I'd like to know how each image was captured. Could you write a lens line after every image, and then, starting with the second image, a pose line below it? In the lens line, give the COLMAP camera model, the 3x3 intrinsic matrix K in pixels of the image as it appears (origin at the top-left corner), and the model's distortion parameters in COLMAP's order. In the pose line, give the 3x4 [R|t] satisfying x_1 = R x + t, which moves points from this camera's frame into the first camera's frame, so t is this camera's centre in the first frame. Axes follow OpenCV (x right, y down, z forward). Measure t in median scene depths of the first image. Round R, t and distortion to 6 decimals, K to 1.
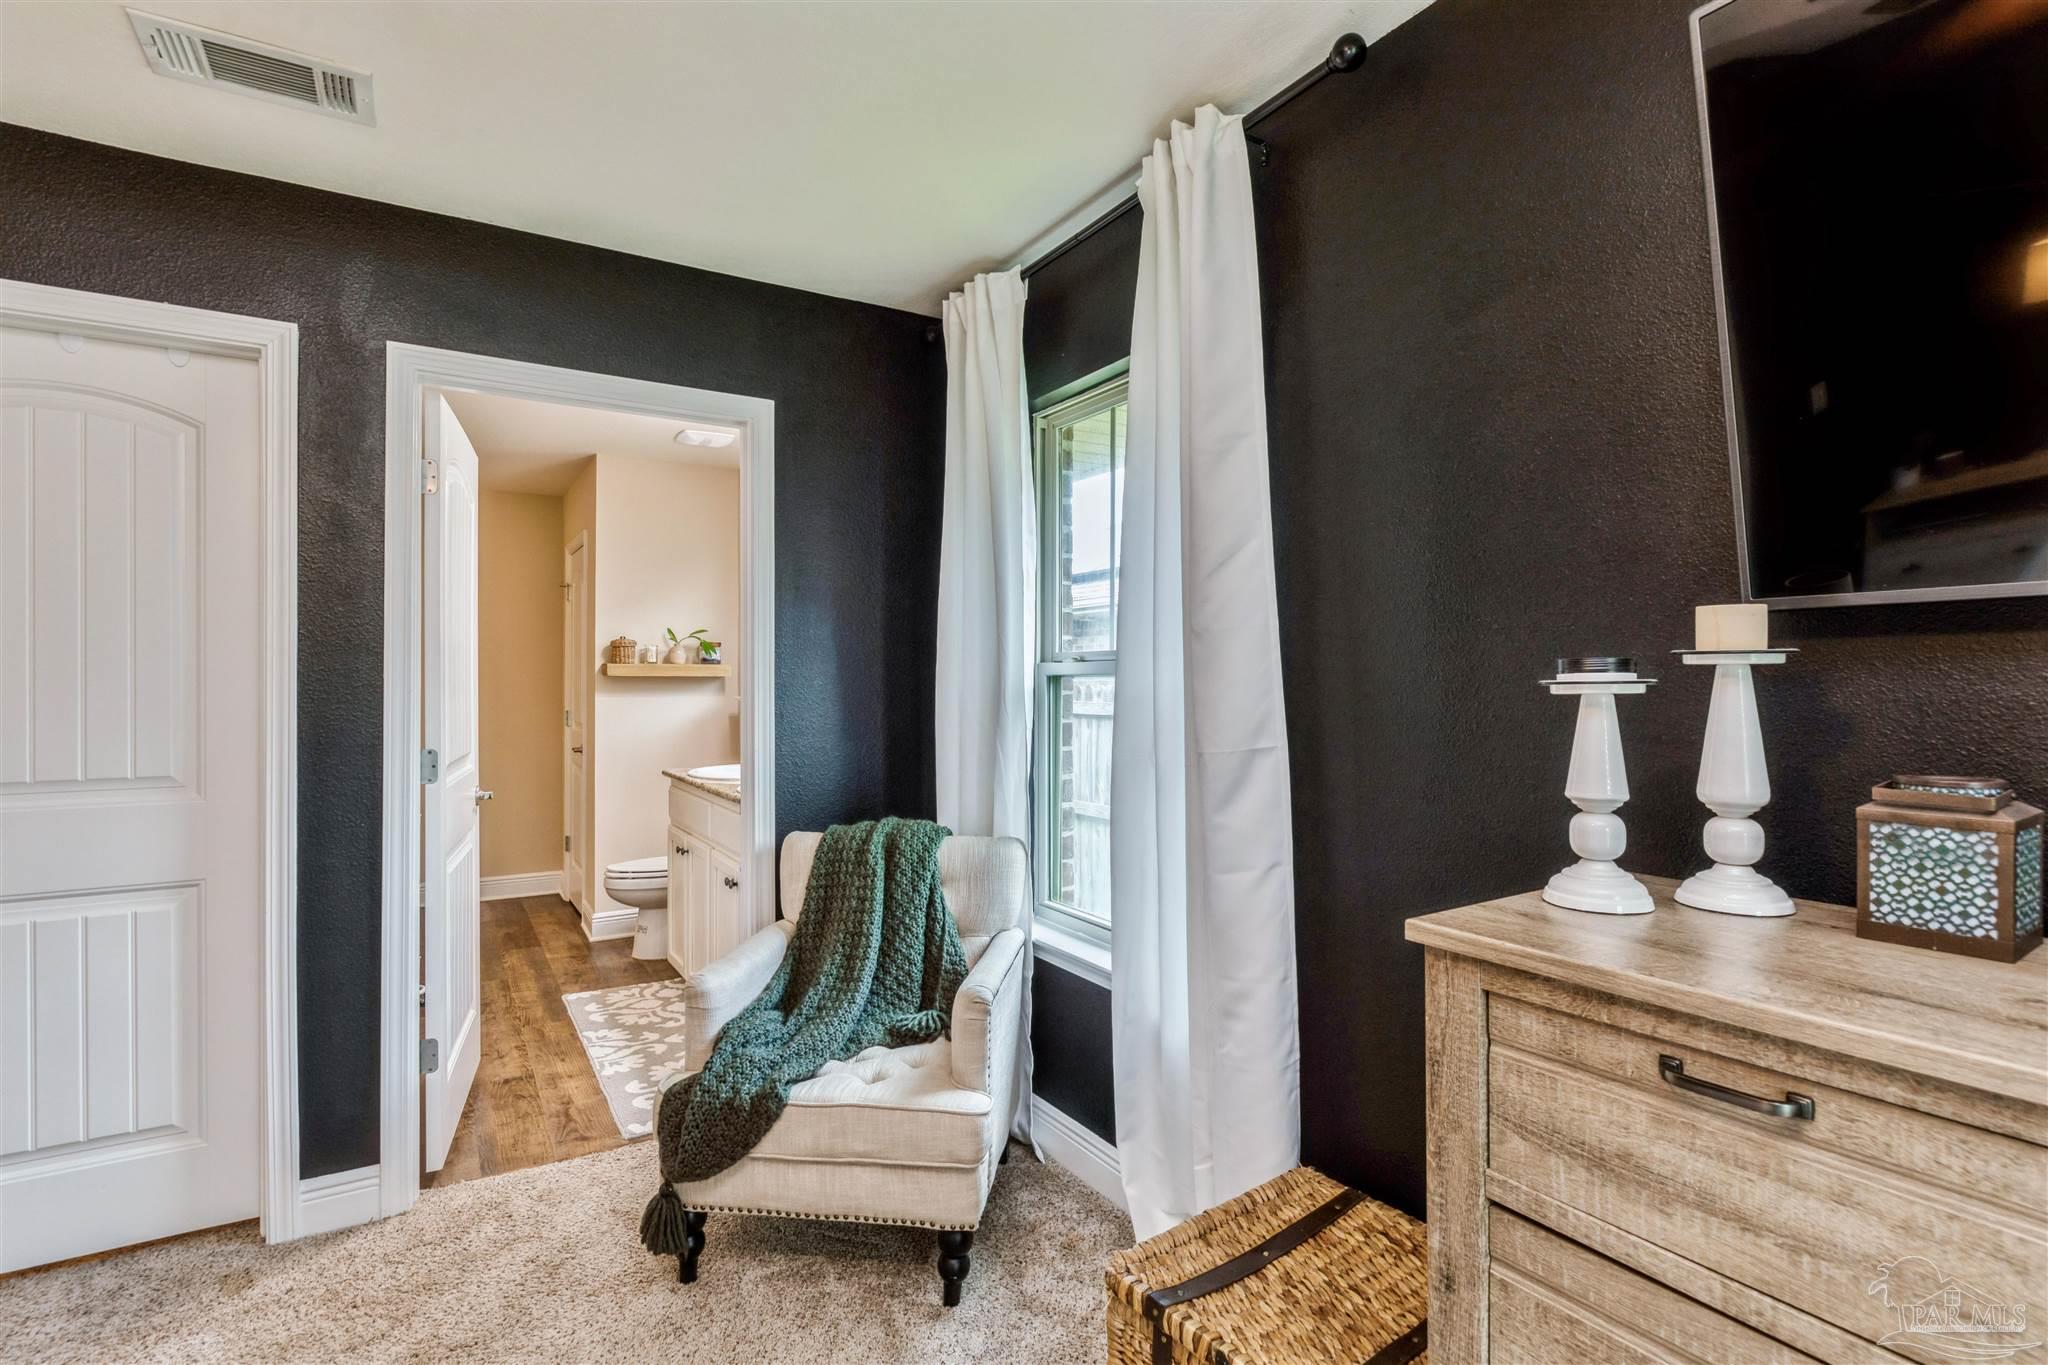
lens RADIAL K [[961.0, 0, 1018.7], [0, 961.0, 683.3], [0, 0, 1]] dist [-0.011483, 0.002754]
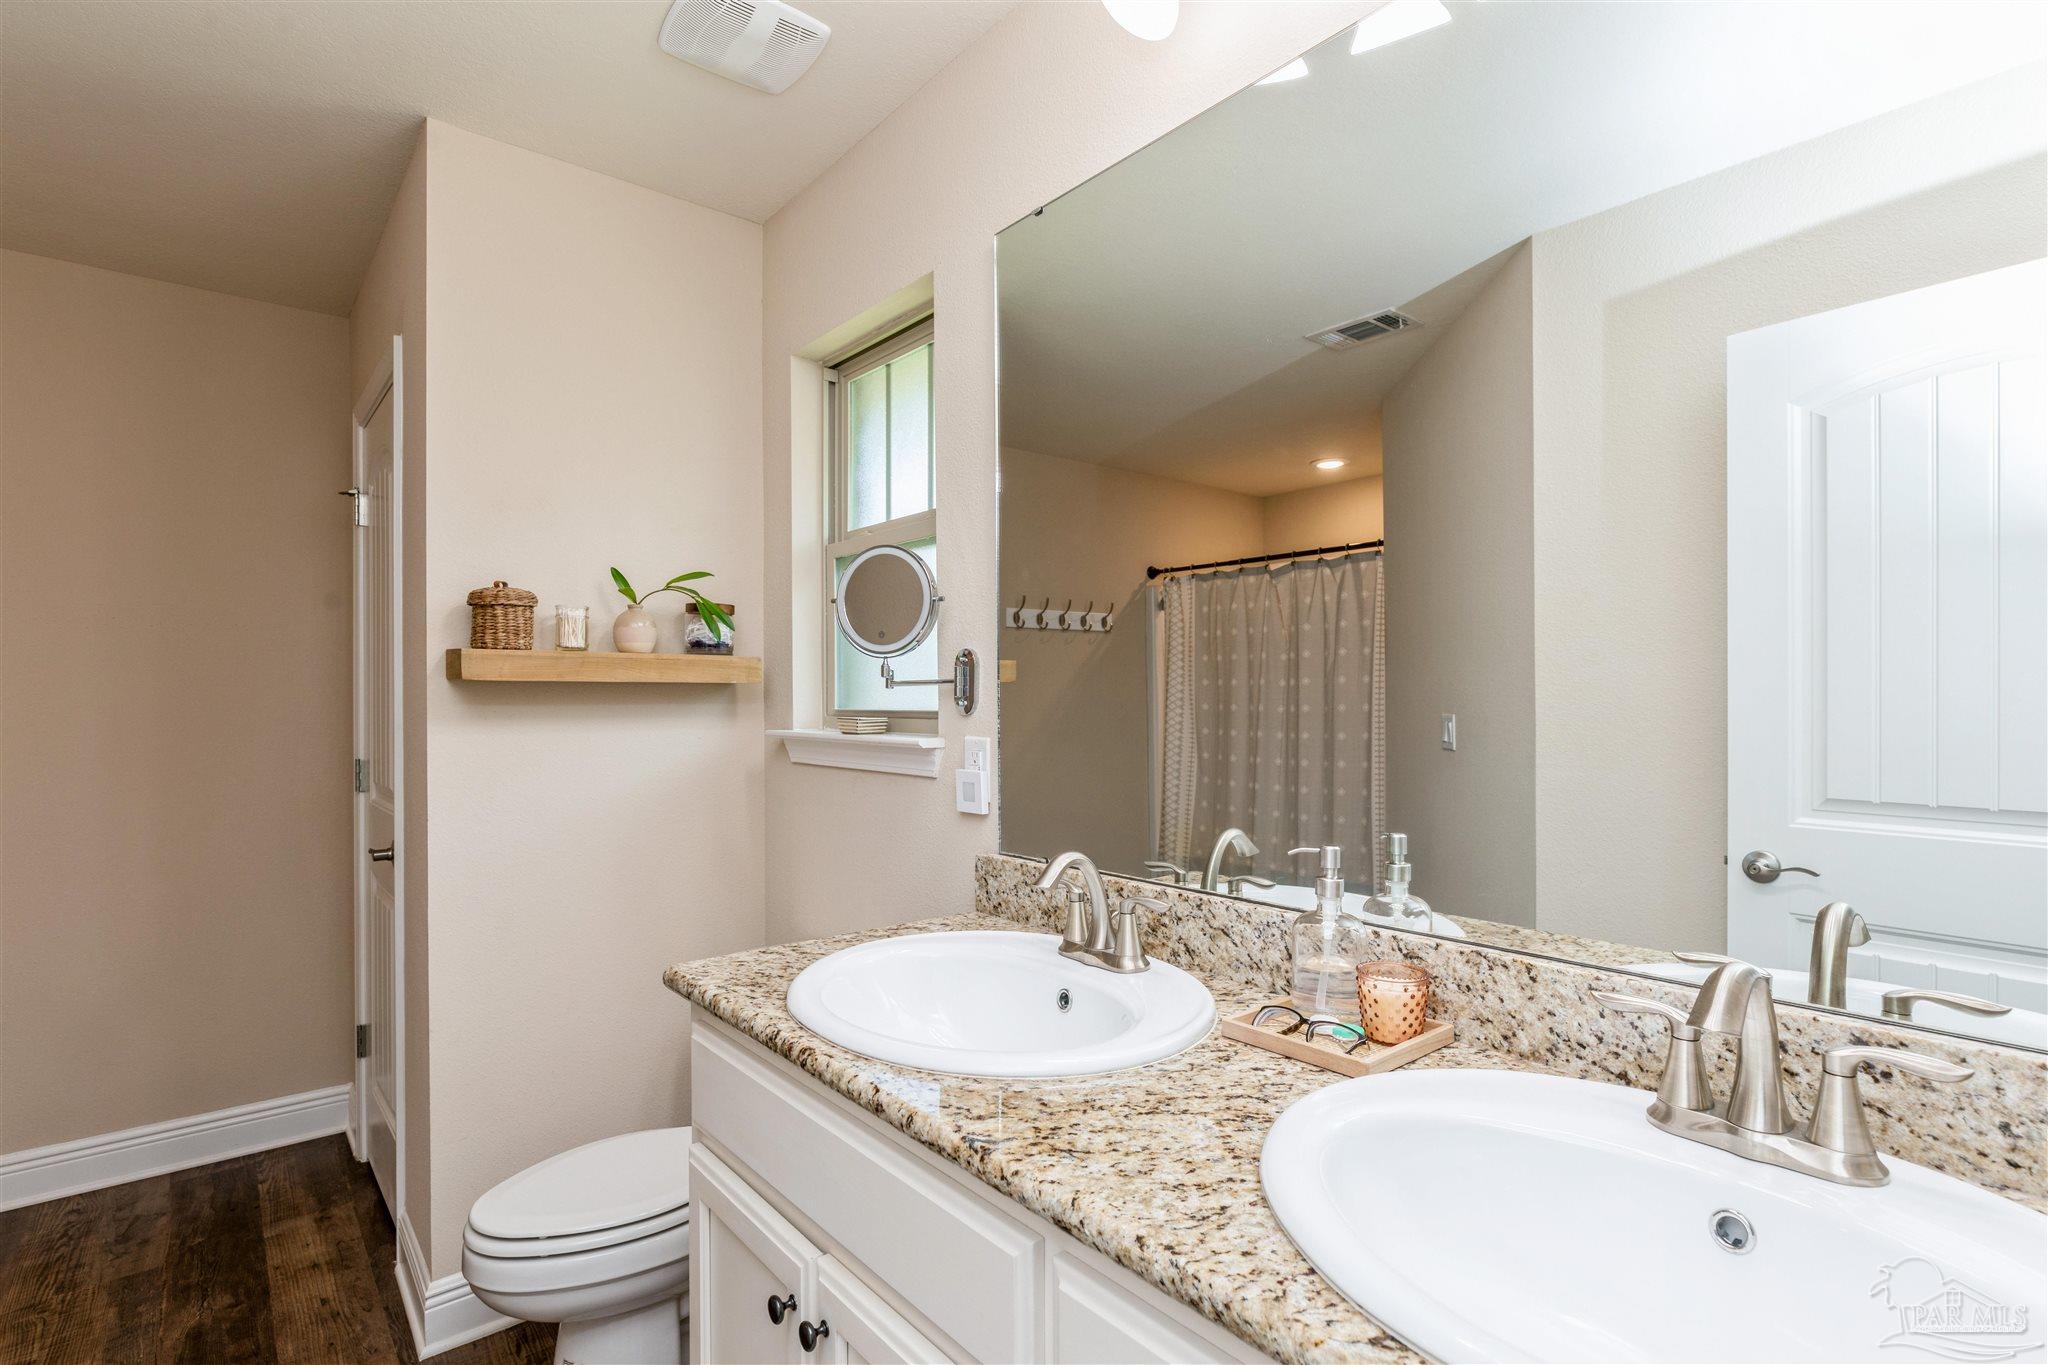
lens RADIAL K [[961.0, 0, 1023.1], [0, 961.0, 695.3], [0, 0, 1]] dist [-0.011483, 0.002754]
pose [[0.988684, -0.004785, 0.149940, -0.251149], [0.004004, 0.999977, 0.005507, -0.002975], [-0.149963, -0.004844, 0.988680, 0.557719]]
